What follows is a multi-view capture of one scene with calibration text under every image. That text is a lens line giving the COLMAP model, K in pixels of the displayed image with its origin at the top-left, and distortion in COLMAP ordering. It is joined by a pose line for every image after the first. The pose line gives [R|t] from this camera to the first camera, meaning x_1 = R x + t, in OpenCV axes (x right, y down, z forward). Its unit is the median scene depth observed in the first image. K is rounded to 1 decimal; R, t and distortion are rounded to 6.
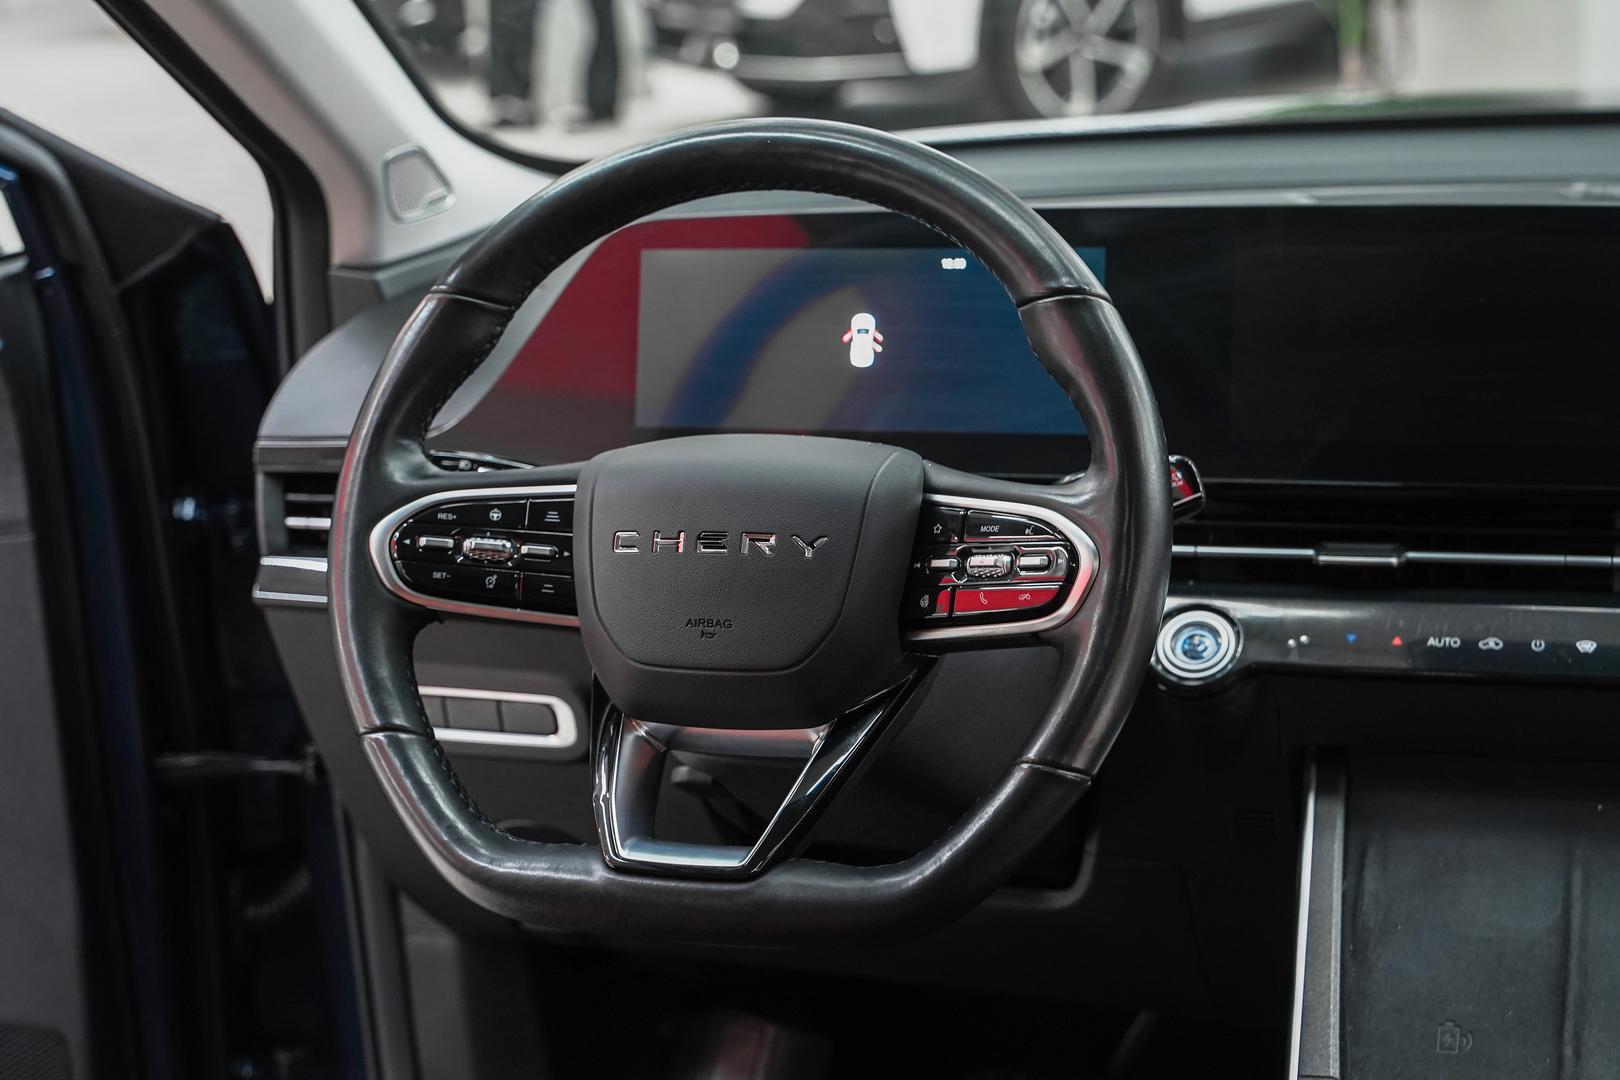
lens RADIAL K [[2610.3, 0, 803.8], [0, 2610.3, 539.4], [0, 0, 1]] dist [0.010323, 0.057486]
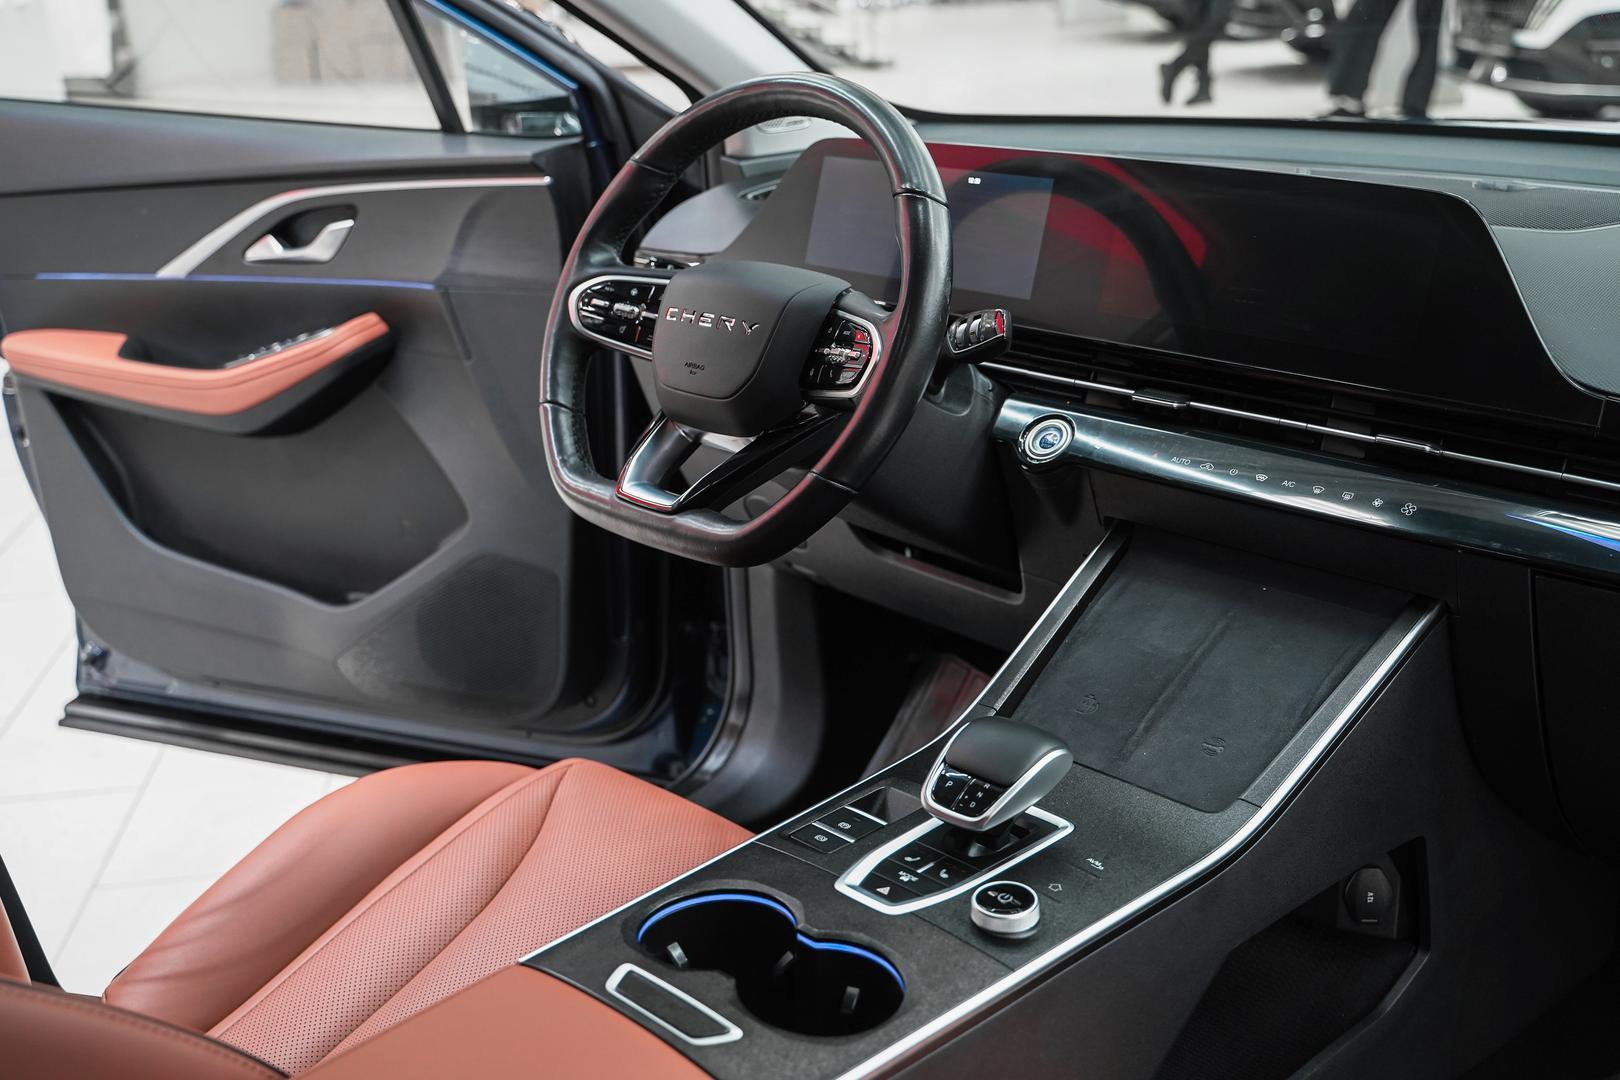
lens RADIAL K [[1748.2, 0, 815.3], [0, 1748.2, 532.3], [0, 0, 1]] dist [-0.005370, 0.009115]
pose [[0.885993, 0.185647, -0.424913, 0.486354], [-0.150535, 0.981881, 0.115106, -0.004429], [0.438583, -0.038019, 0.897886, 0.002856]]
